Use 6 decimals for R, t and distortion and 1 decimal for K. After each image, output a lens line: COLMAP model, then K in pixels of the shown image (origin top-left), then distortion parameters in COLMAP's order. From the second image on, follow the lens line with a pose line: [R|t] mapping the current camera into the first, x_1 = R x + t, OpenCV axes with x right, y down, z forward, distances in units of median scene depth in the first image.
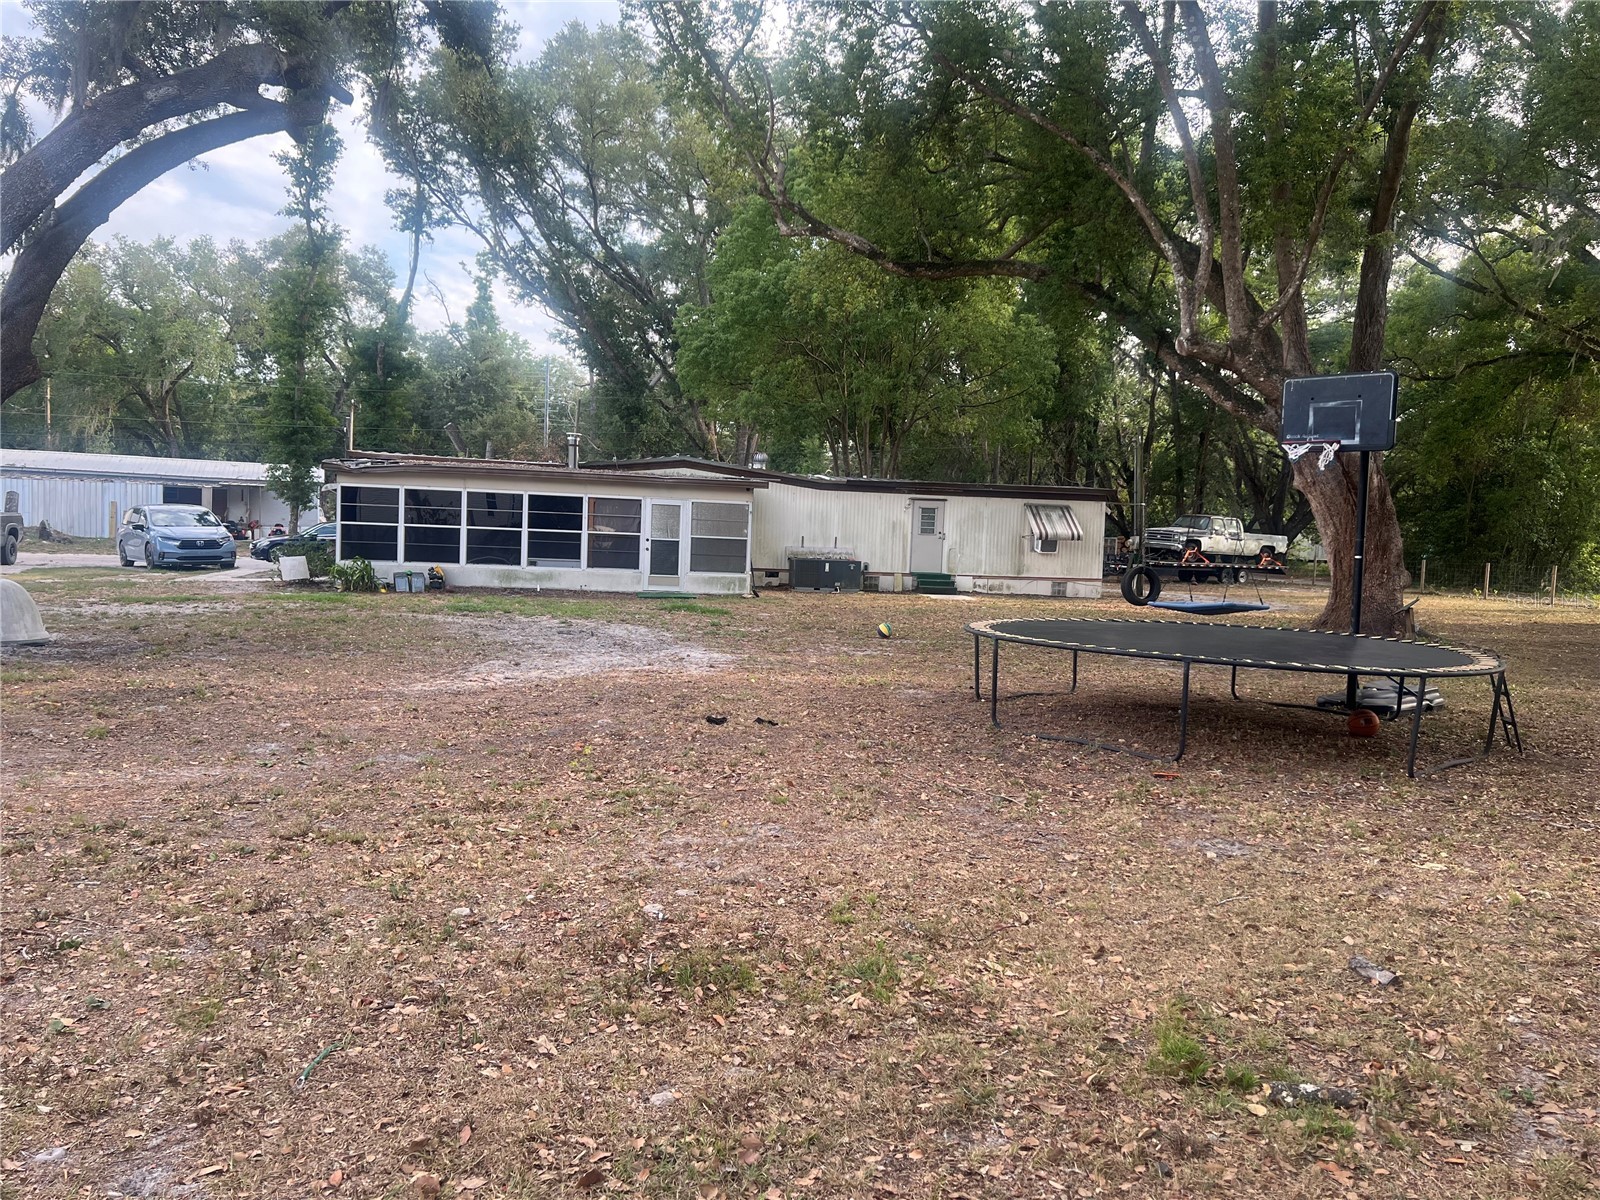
lens RADIAL K [[1229.2, 0, 800.0], [0, 1229.2, 600.0], [0, 0, 1]] dist [0.061201, -0.073593]
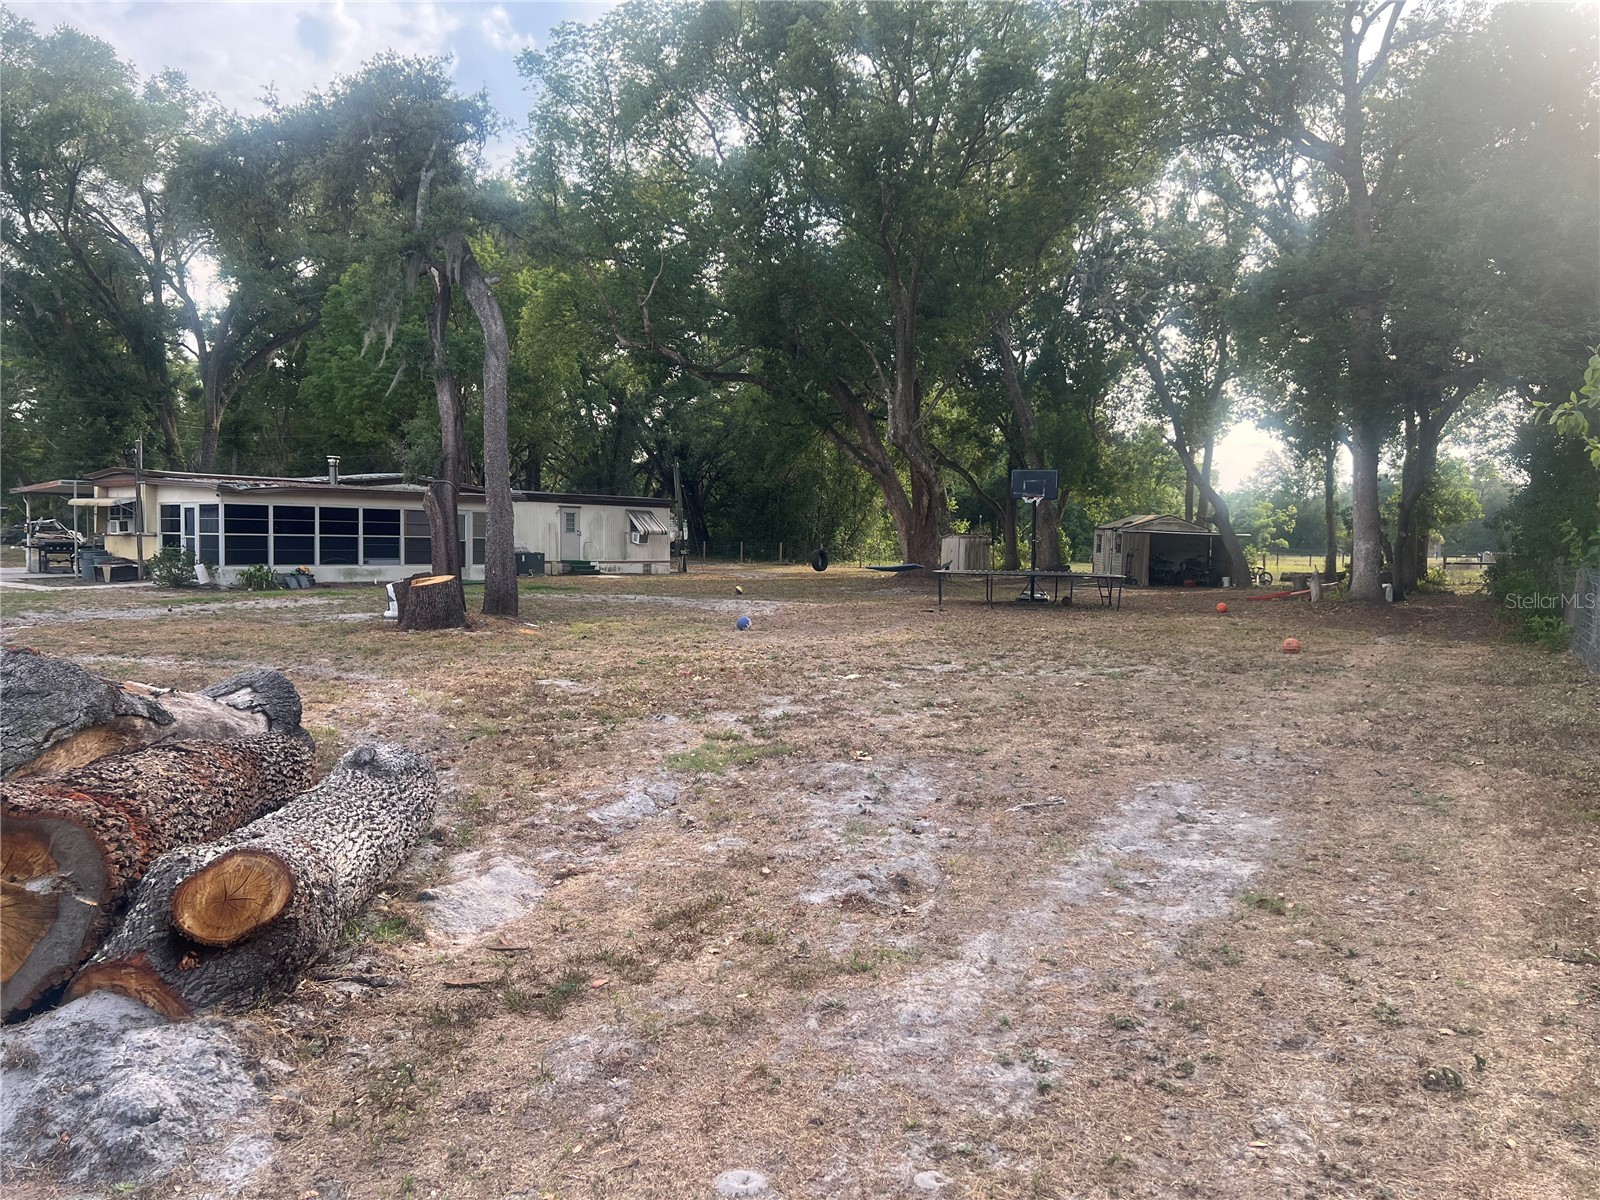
lens RADIAL K [[1236.6, 0, 800.0], [0, 1236.6, 600.0], [0, 0, 1]] dist [0.044043, -0.087285]
pose [[0.776068, -0.057437, 0.628028, -0.986124], [0.052584, 0.998270, 0.026318, -0.002135], [-0.628453, 0.012600, 0.777746, -0.394988]]
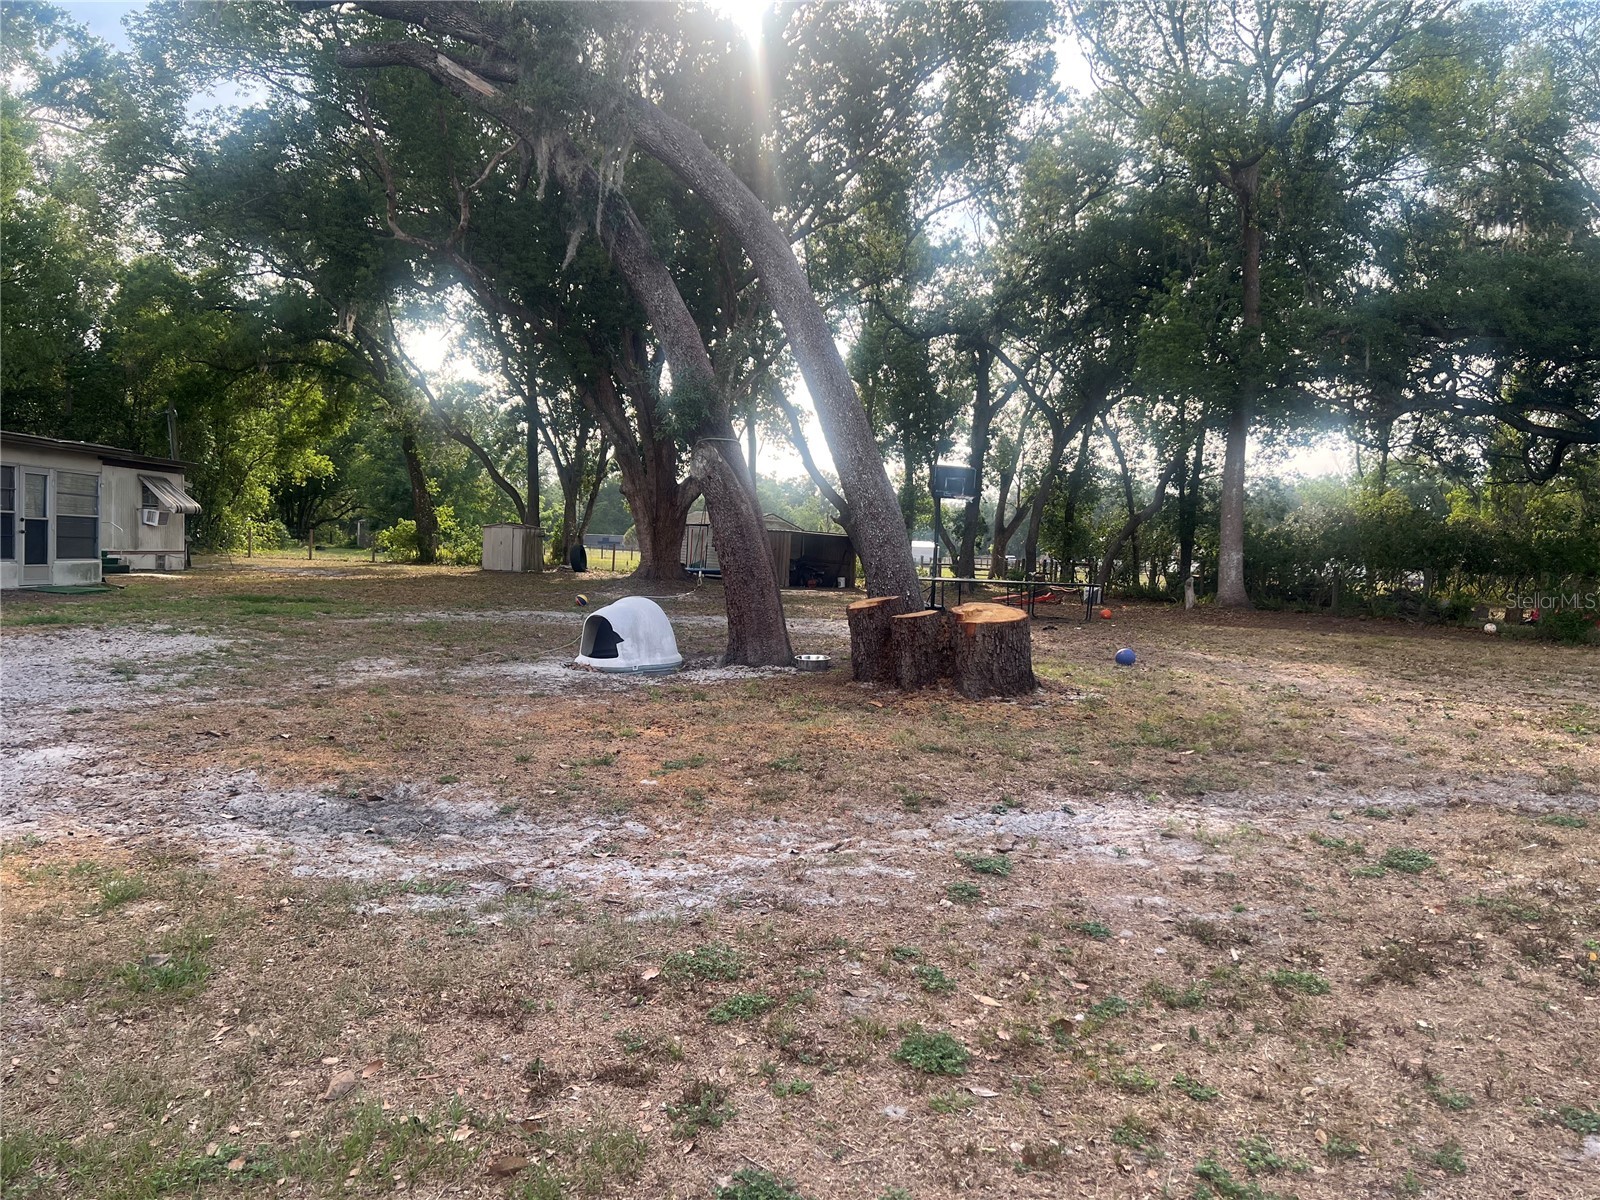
lens RADIAL K [[1229.2, 0, 800.0], [0, 1229.2, 600.0], [0, 0, 1]] dist [0.061201, -0.073593]
pose [[0.193664, -0.071123, 0.978486, -1.178699], [0.028038, 0.997363, 0.066946, -0.055371], [-0.980667, 0.014469, 0.195147, 0.551816]]
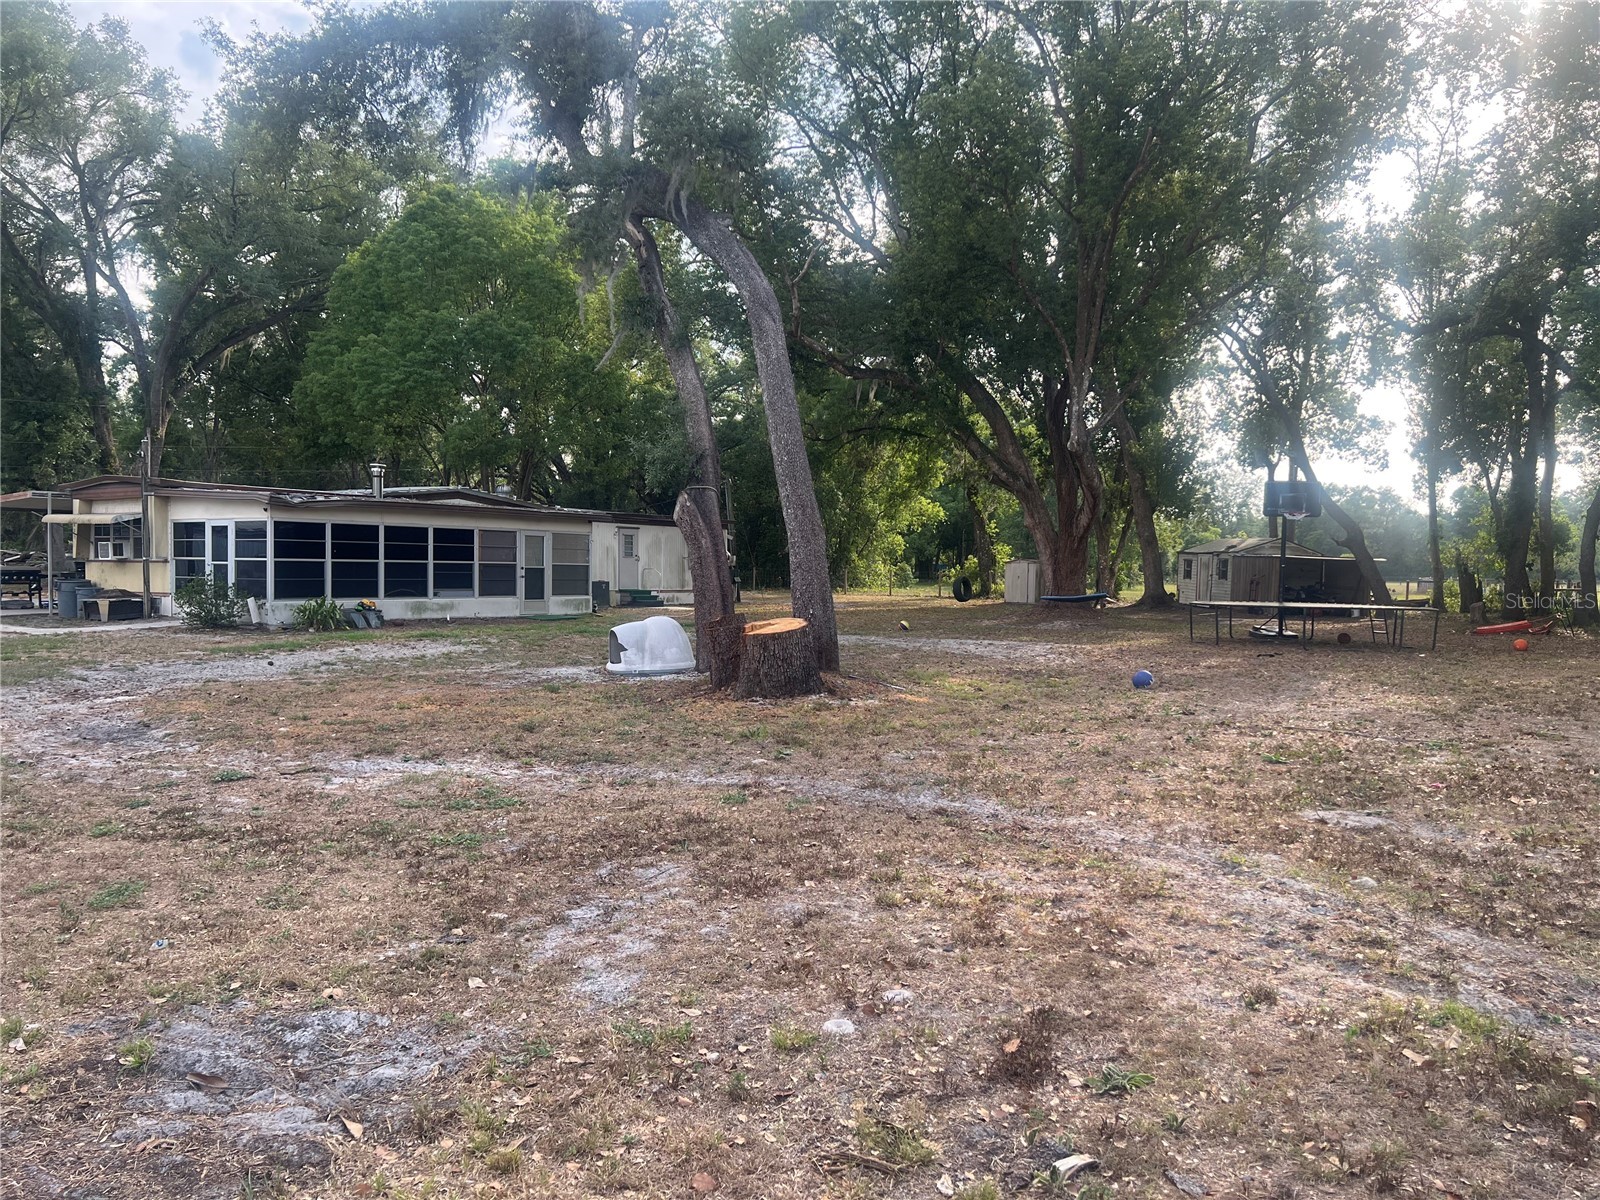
lens RADIAL K [[1229.2, 0, 800.0], [0, 1229.2, 600.0], [0, 0, 1]] dist [0.061201, -0.073593]
pose [[0.713978, -0.048336, 0.698498, -1.050674], [0.056484, 0.998339, 0.011349, -0.028687], [-0.697886, 0.031351, 0.715522, 0.081021]]
